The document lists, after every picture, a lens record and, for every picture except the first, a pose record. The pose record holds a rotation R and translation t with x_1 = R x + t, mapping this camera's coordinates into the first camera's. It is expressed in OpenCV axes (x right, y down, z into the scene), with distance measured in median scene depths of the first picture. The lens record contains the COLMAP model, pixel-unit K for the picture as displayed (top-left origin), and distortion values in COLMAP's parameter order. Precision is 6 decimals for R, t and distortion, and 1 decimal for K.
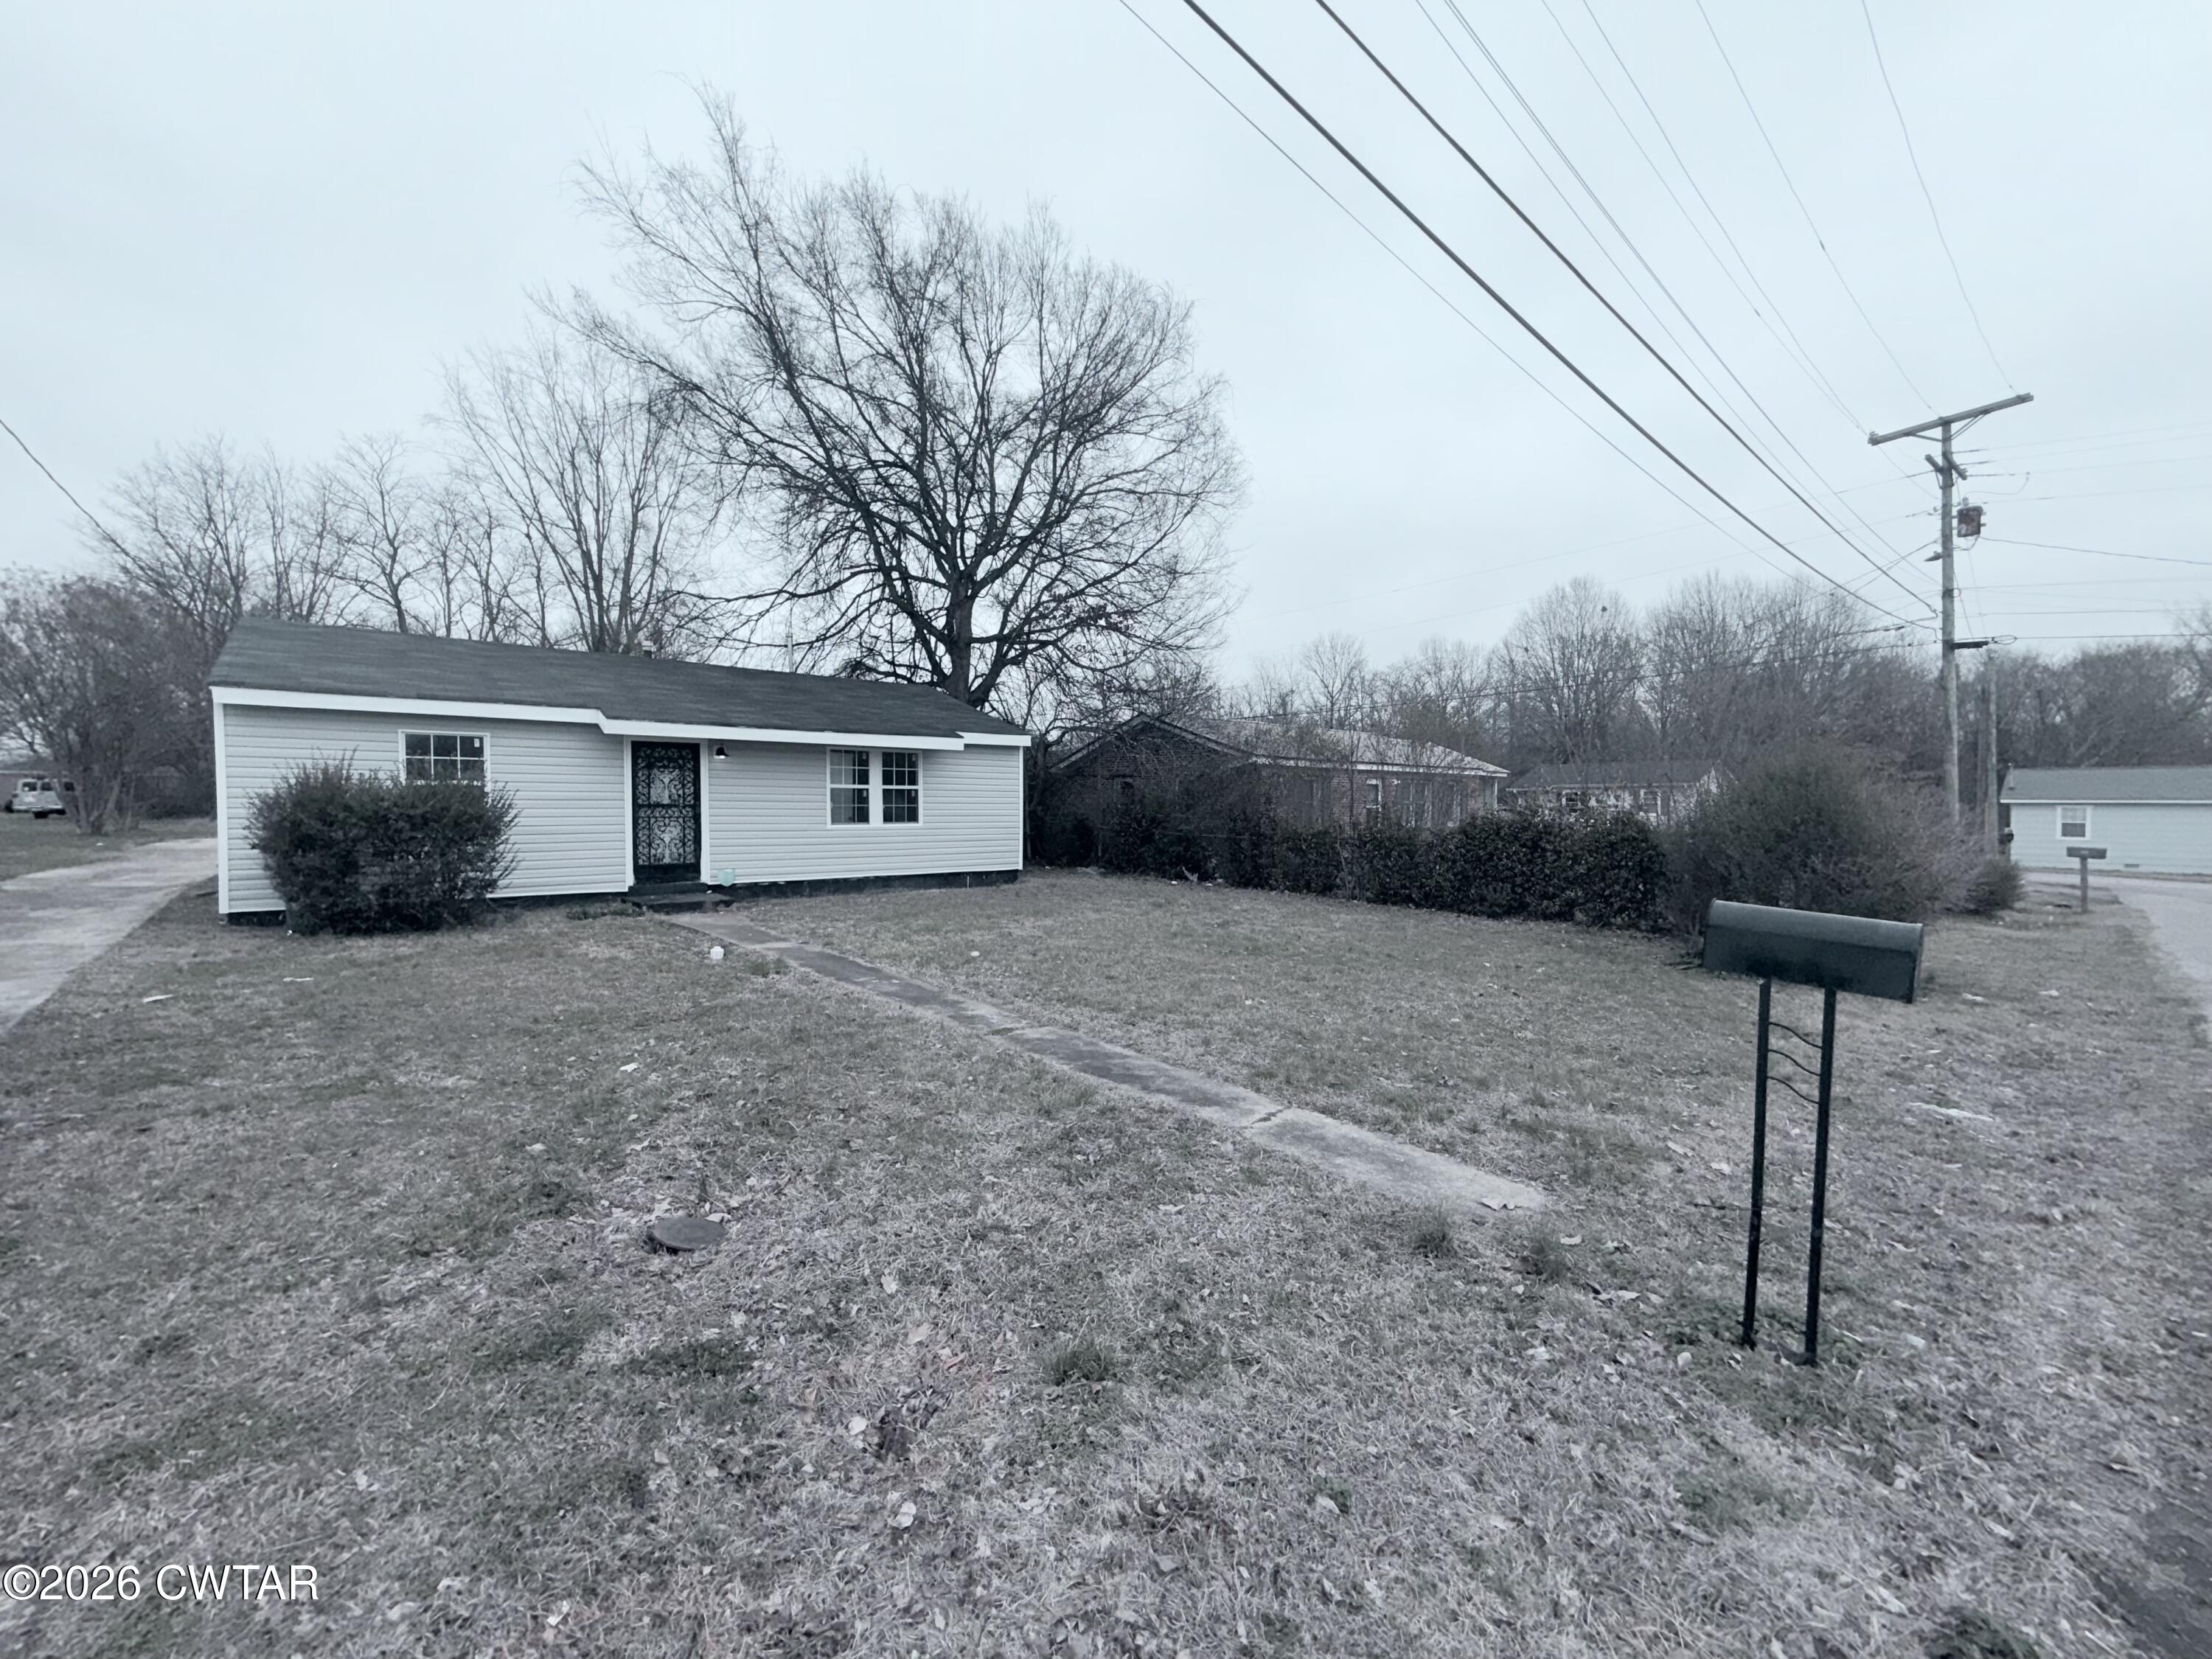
lens RADIAL K [[877.2, 0, 1091.1], [0, 877.2, 839.2], [0, 0, 1]] dist [-0.001435, -0.001249]
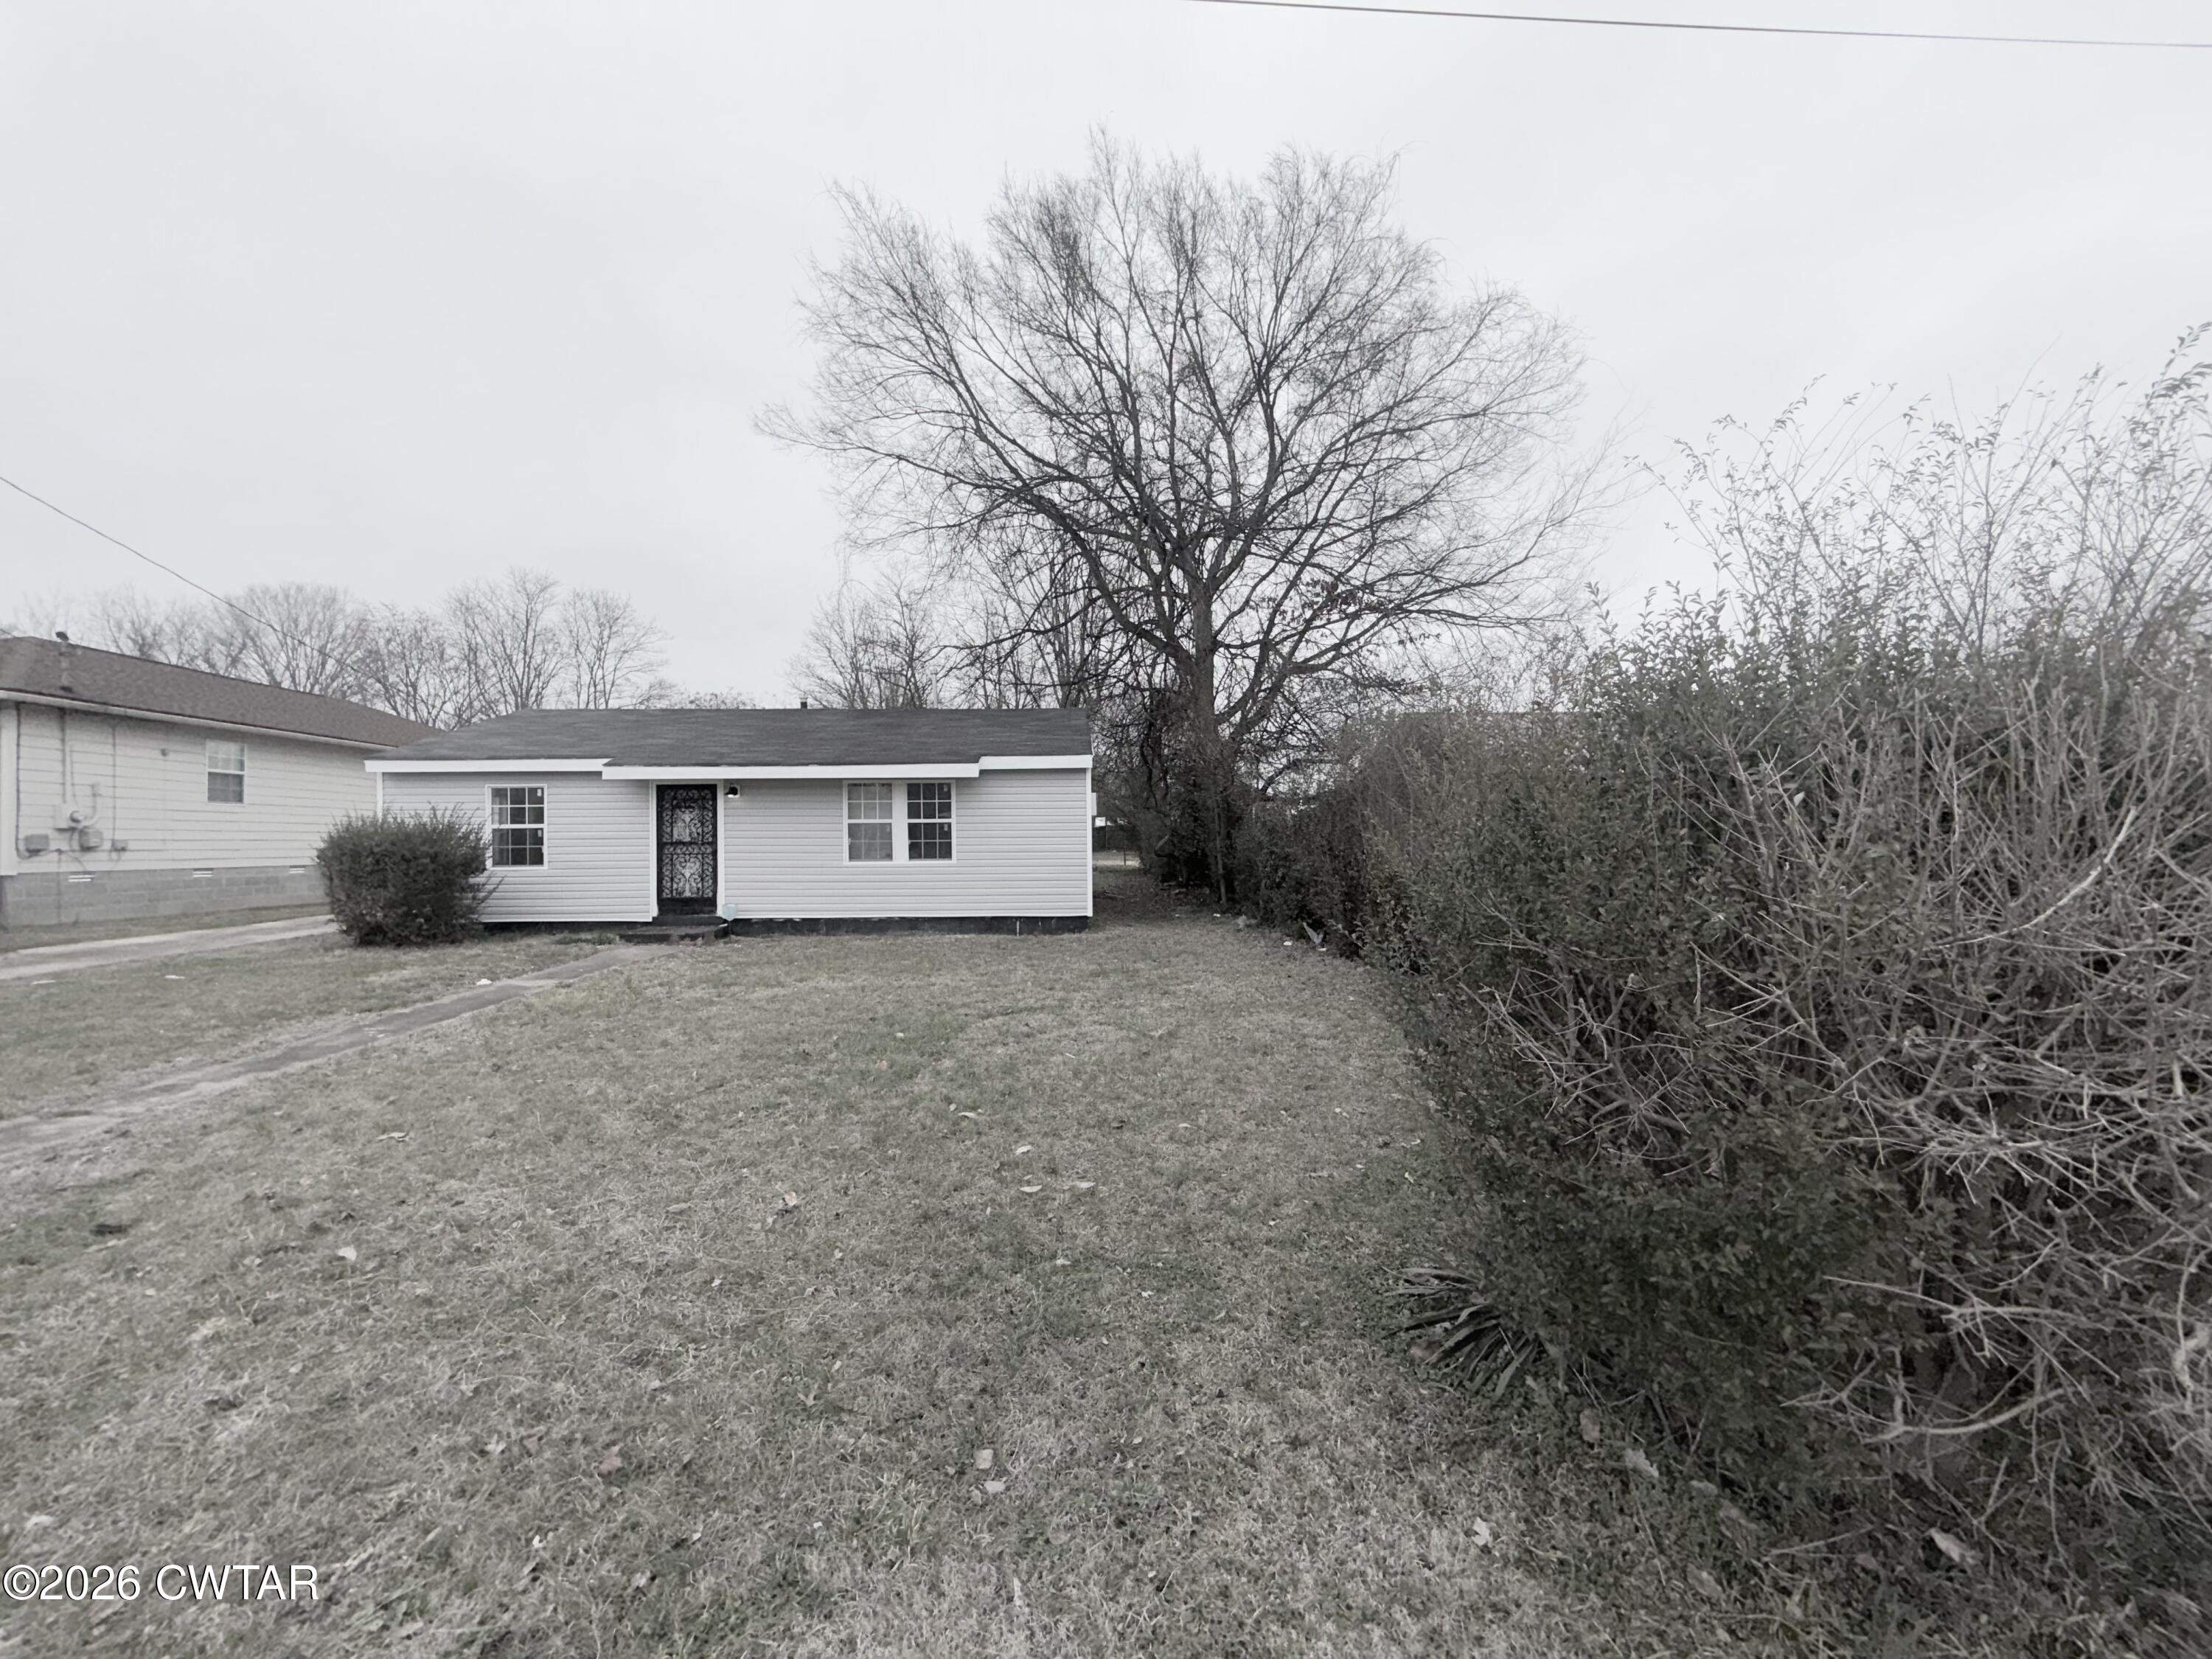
lens RADIAL K [[877.2, 0, 1110.2], [0, 877.2, 825.5], [0, 0, 1]] dist [-0.001435, -0.001249]
pose [[0.792057, -0.020365, -0.610108, 0.545940], [-0.013984, 0.998576, -0.051485, -0.010495], [0.610288, 0.049311, 0.790644, 0.431975]]
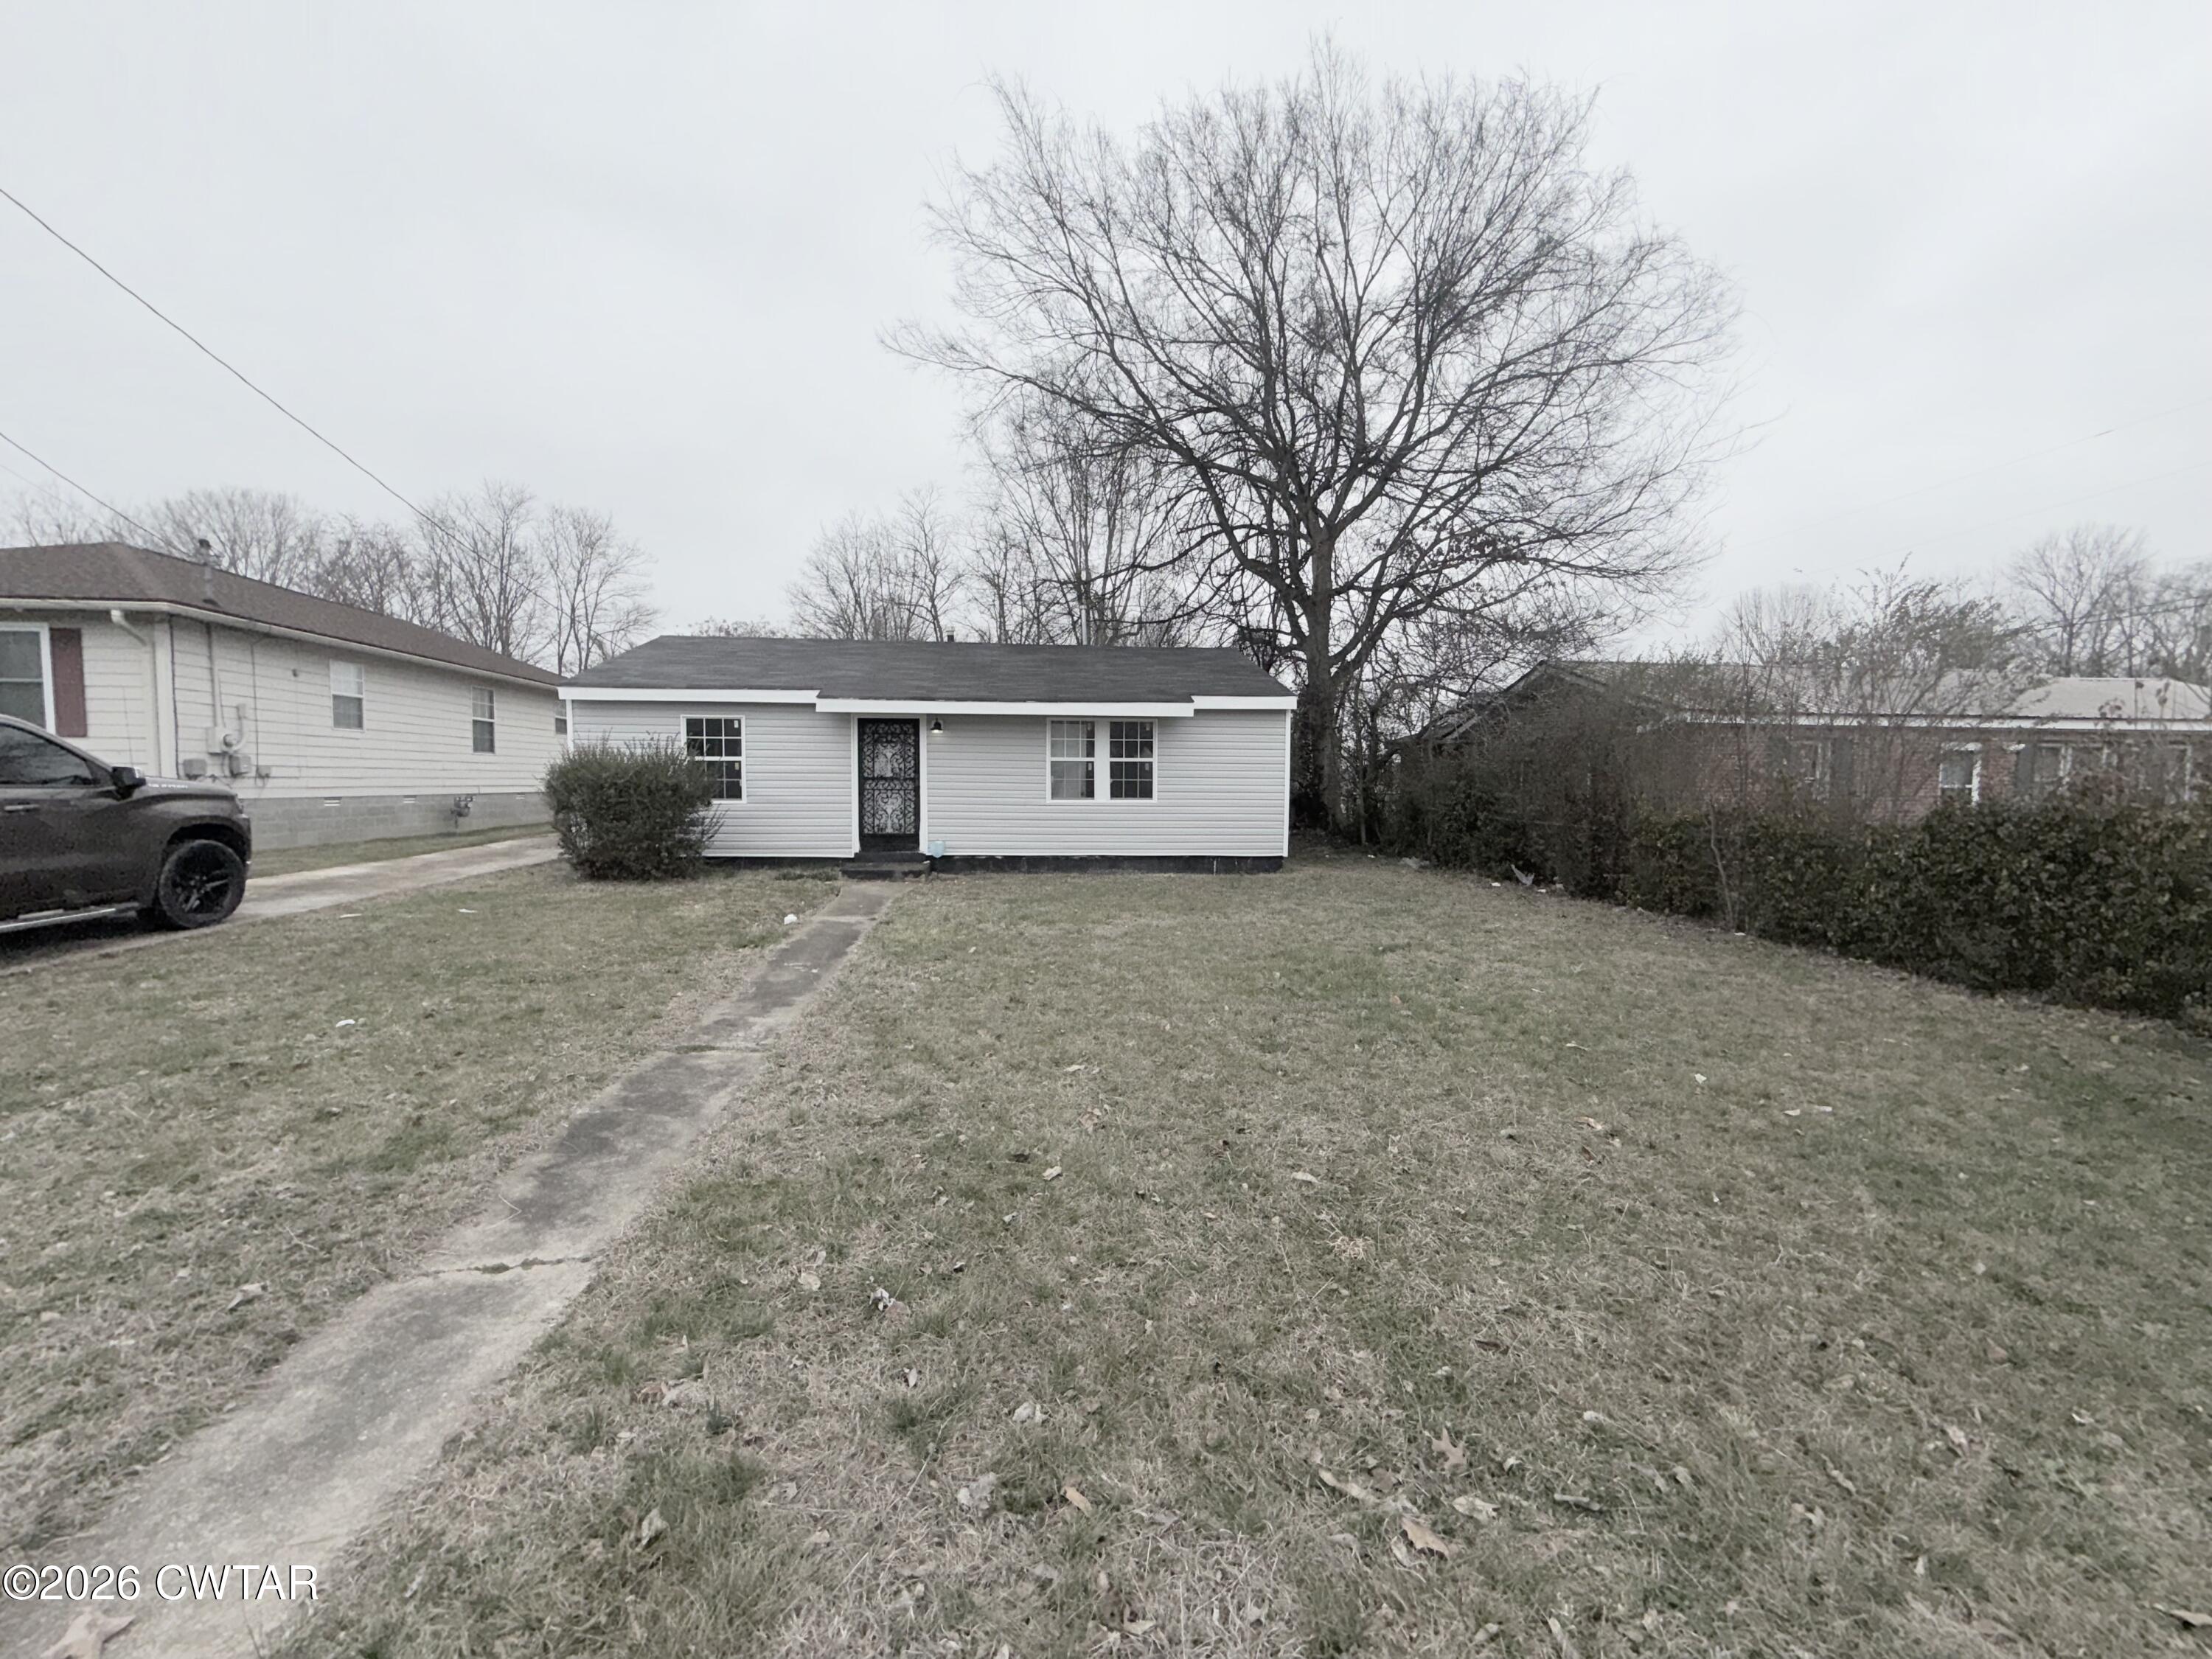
lens RADIAL K [[877.2, 0, 1104.6], [0, 877.2, 826.1], [0, 0, 1]] dist [-0.001435, -0.001249]
pose [[0.827866, 0.031961, -0.560015, 0.304748], [-0.026998, 0.999489, 0.017132, -0.005326], [0.560276, 0.000936, 0.828305, 0.249260]]
